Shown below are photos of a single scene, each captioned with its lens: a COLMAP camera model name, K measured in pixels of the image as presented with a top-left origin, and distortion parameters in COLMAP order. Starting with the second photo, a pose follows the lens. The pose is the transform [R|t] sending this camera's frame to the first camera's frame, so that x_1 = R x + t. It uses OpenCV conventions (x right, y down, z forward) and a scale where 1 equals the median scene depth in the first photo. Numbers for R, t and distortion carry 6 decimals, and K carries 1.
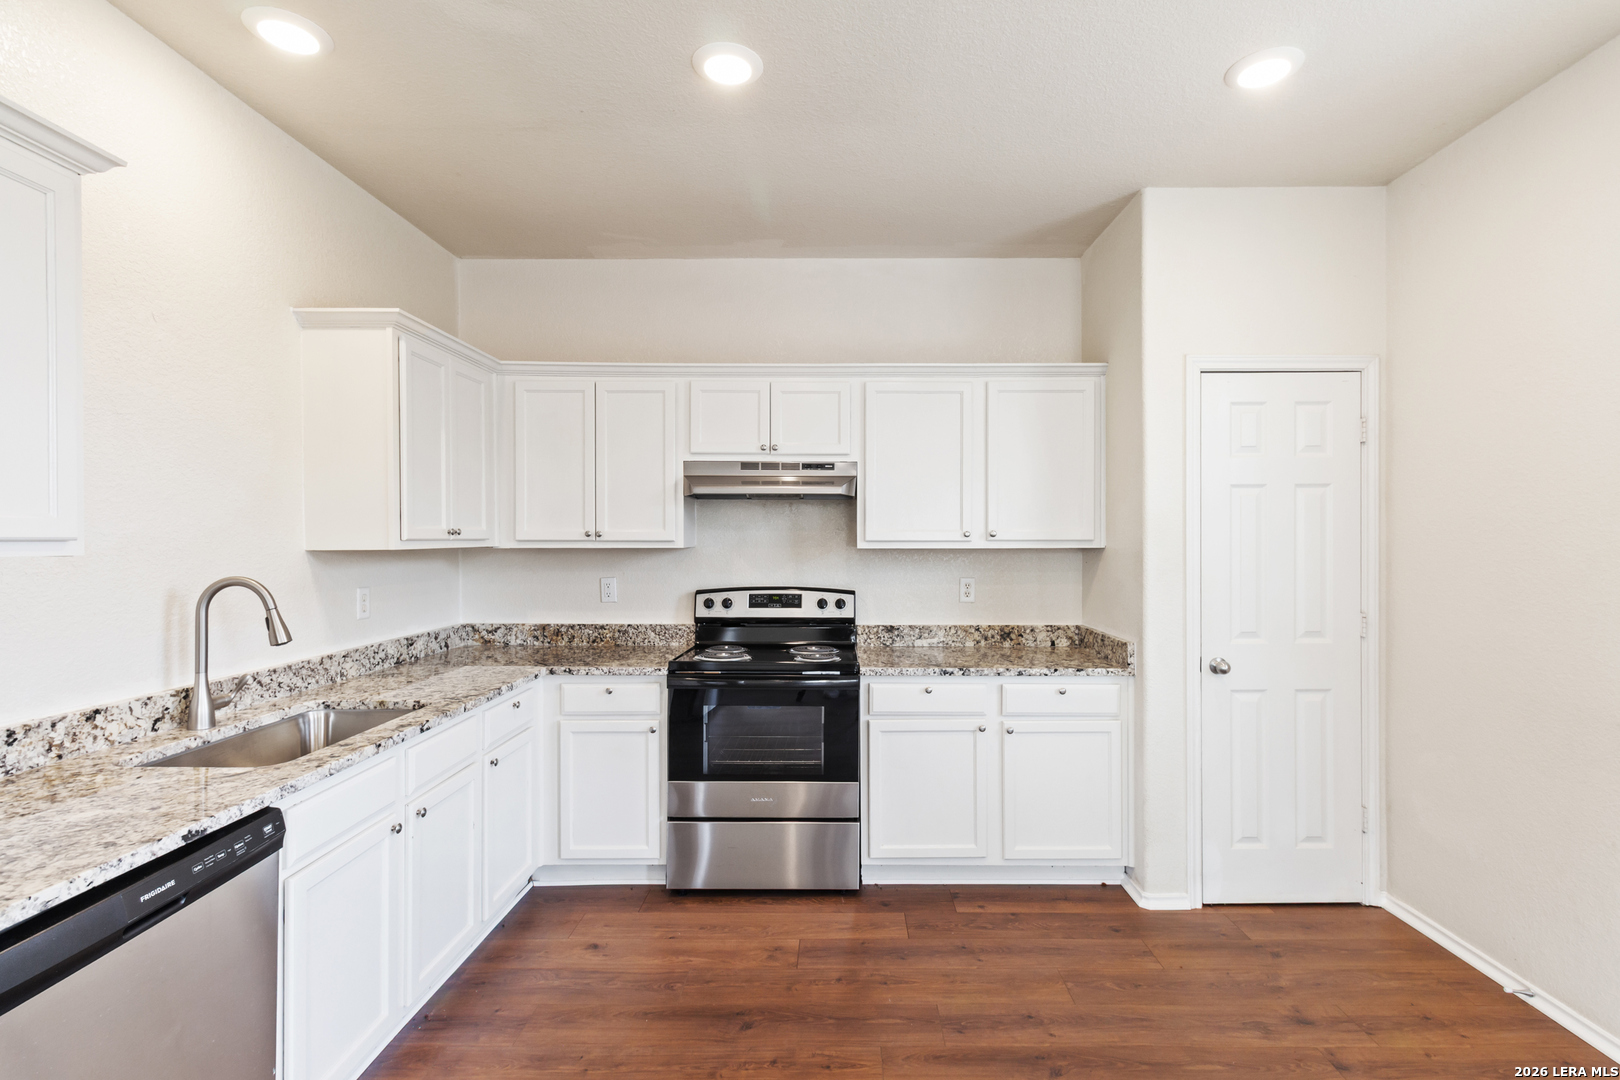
lens RADIAL K [[761.3, 0, 837.6], [0, 761.3, 545.2], [0, 0, 1]] dist [0.010133, -0.001930]
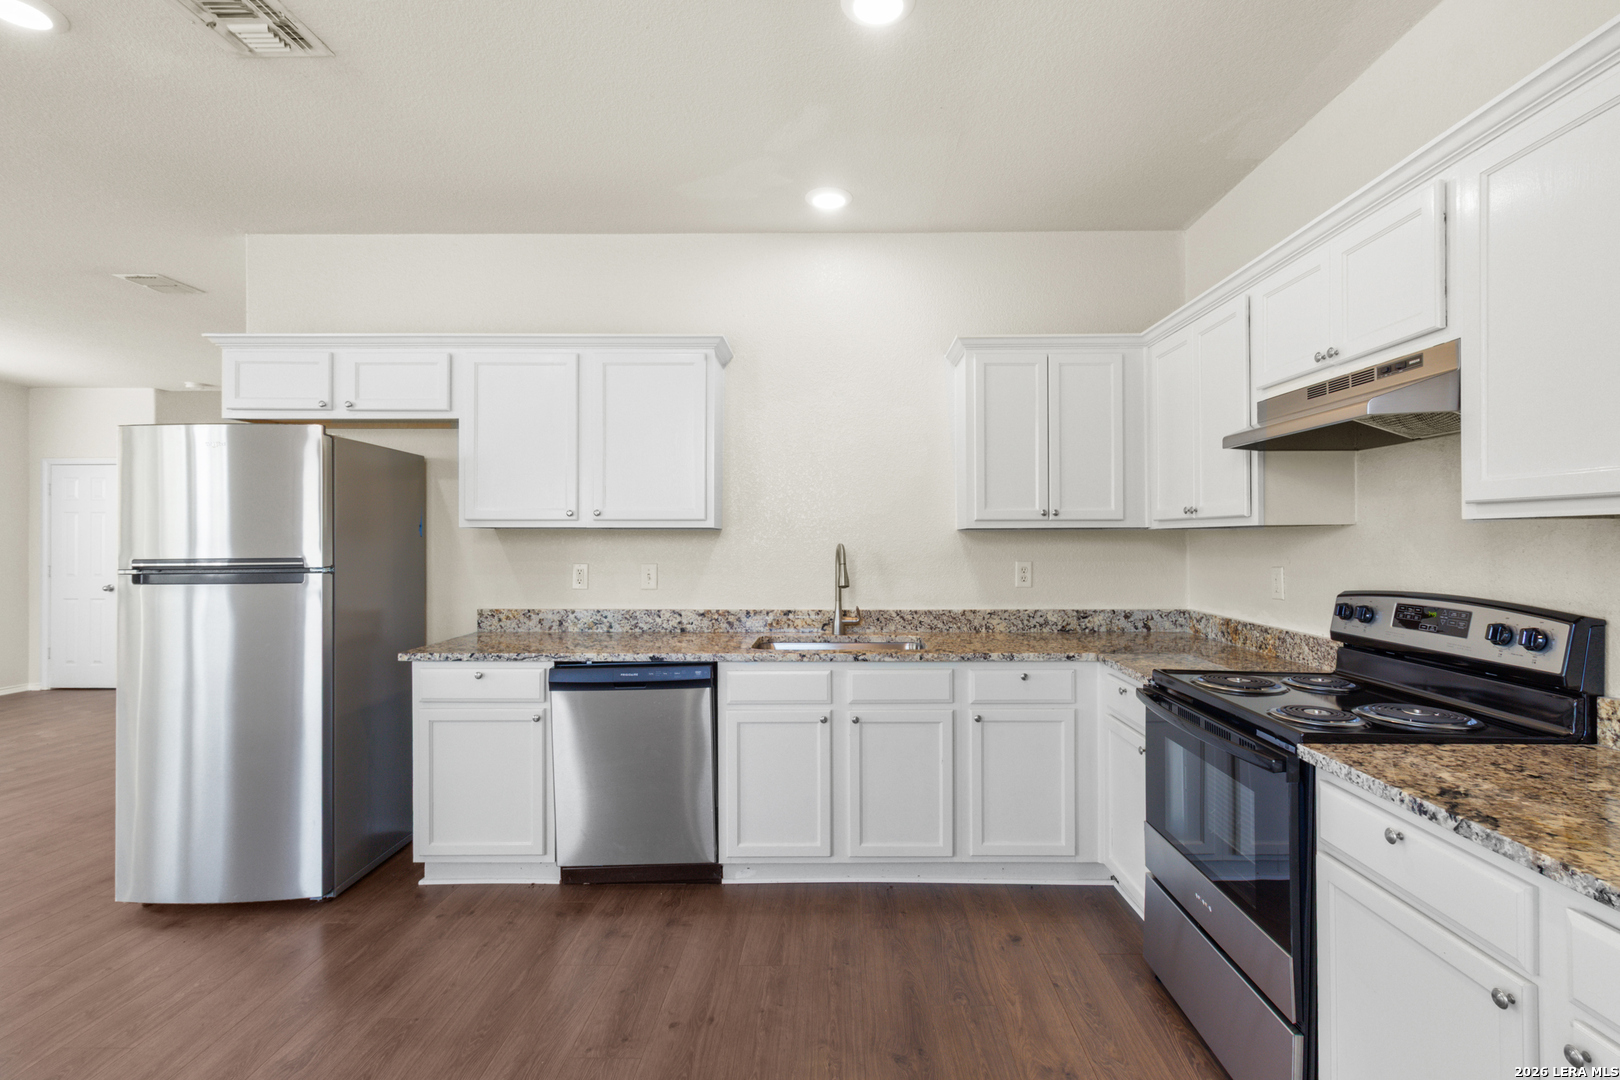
lens RADIAL K [[761.3, 0, 850.3], [0, 761.3, 538.1], [0, 0, 1]] dist [0.010133, -0.001930]
pose [[0.005741, -0.002791, -0.999980, 0.566450], [-0.007973, 0.999964, -0.002837, 0.023068], [0.999952, 0.007989, 0.005719, 0.692356]]
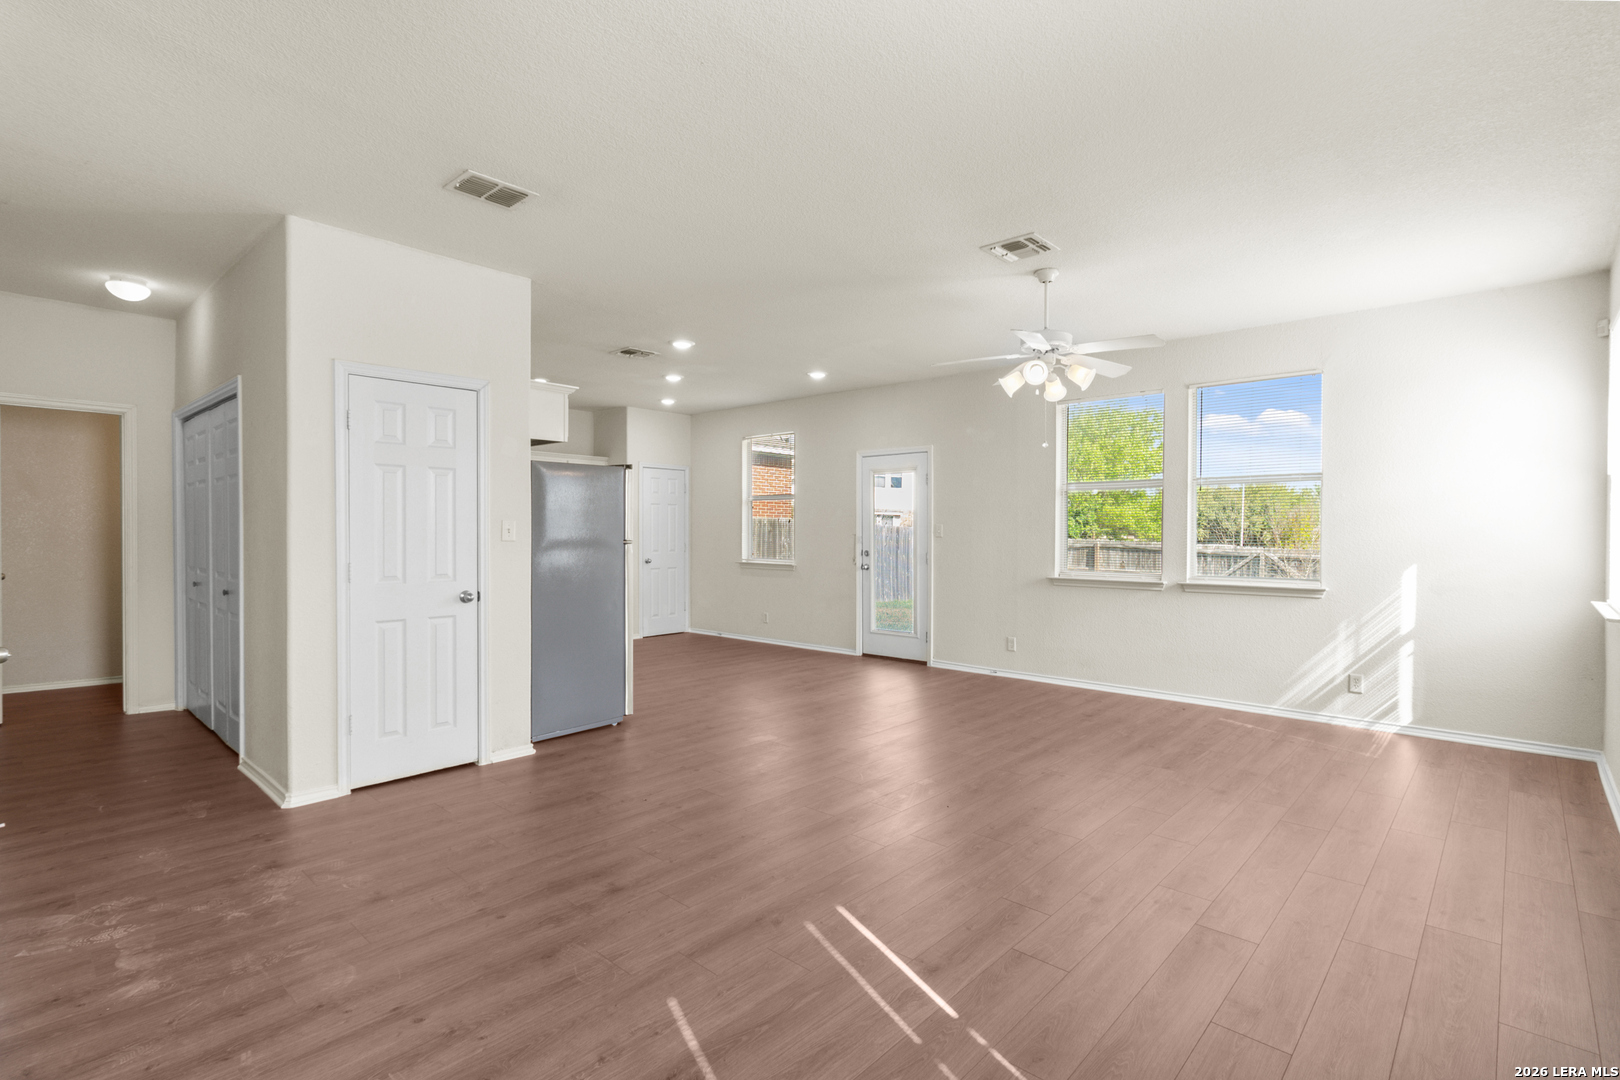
lens RADIAL K [[761.3, 0, 815.3], [0, 761.3, 547.4], [0, 0, 1]] dist [0.010133, -0.001930]
pose [[0.679674, -0.007723, 0.733474, -1.294745], [-0.003659, 0.999896, 0.013919, 0.054149], [-0.733506, -0.012144, 0.679575, -1.587118]]
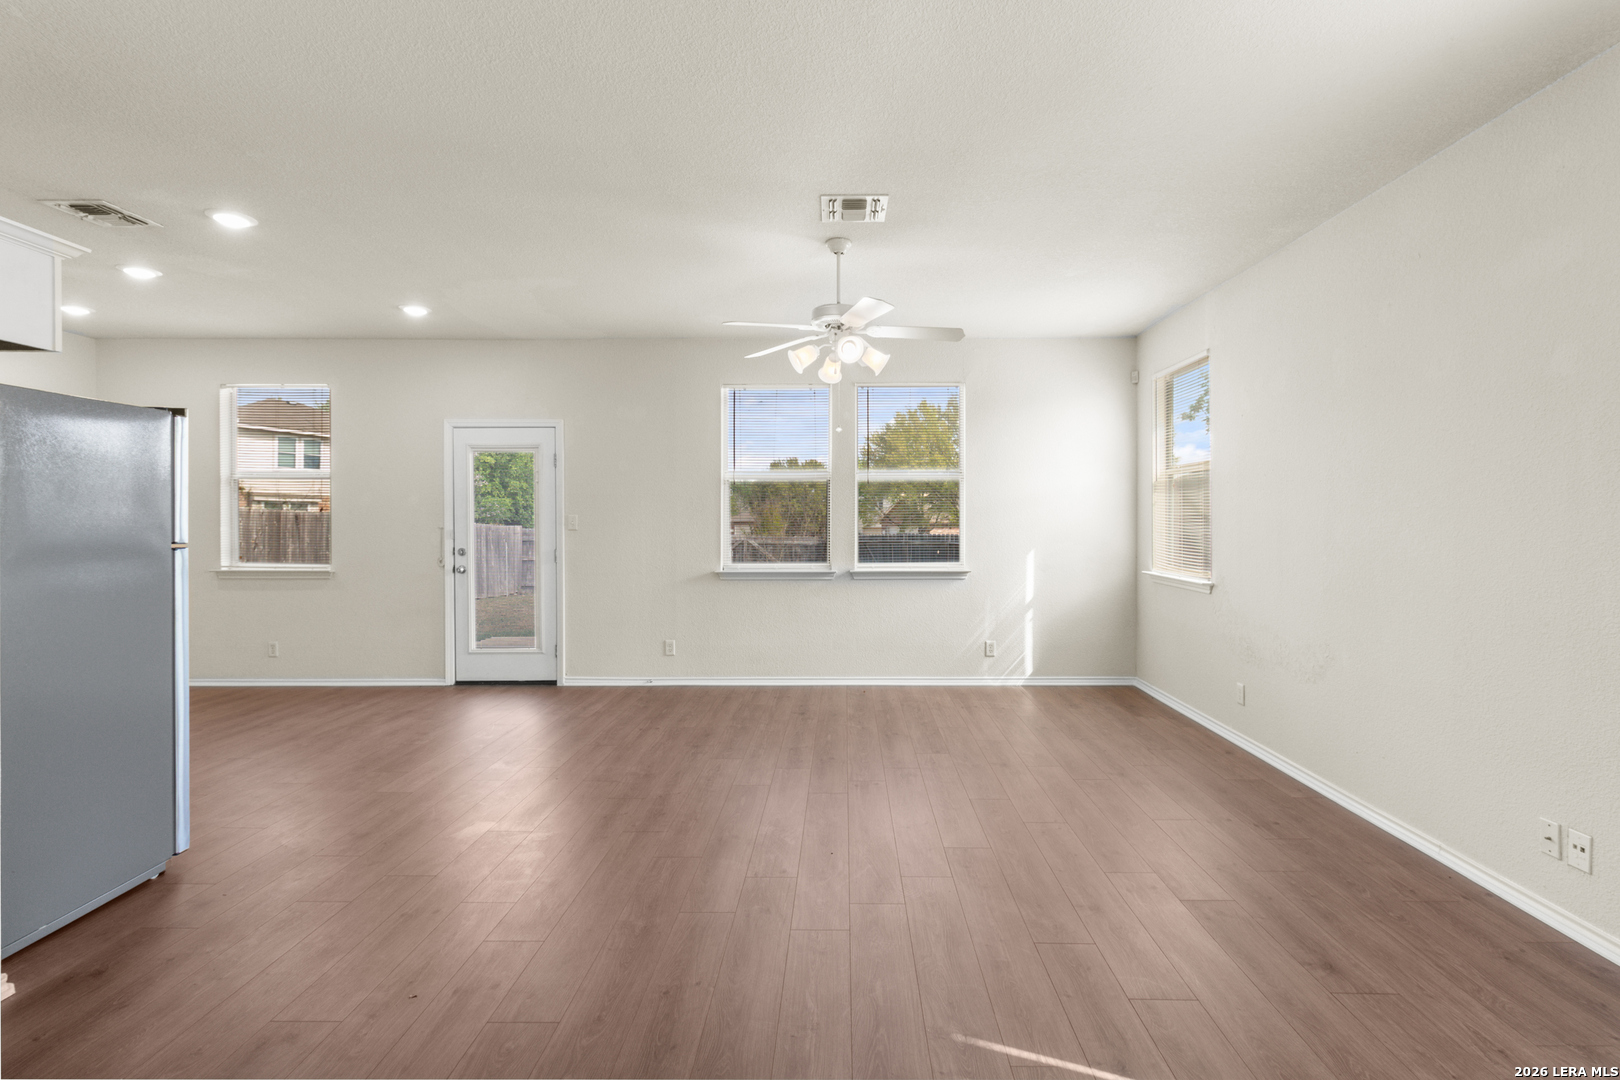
lens RADIAL K [[761.3, 0, 820.8], [0, 761.3, 526.1], [0, 0, 1]] dist [0.010133, -0.001930]
pose [[0.017227, -0.000442, 0.999852, -1.272590], [0.007045, 0.999975, 0.000321, 0.048054], [-0.999827, 0.007038, 0.017230, -0.952872]]
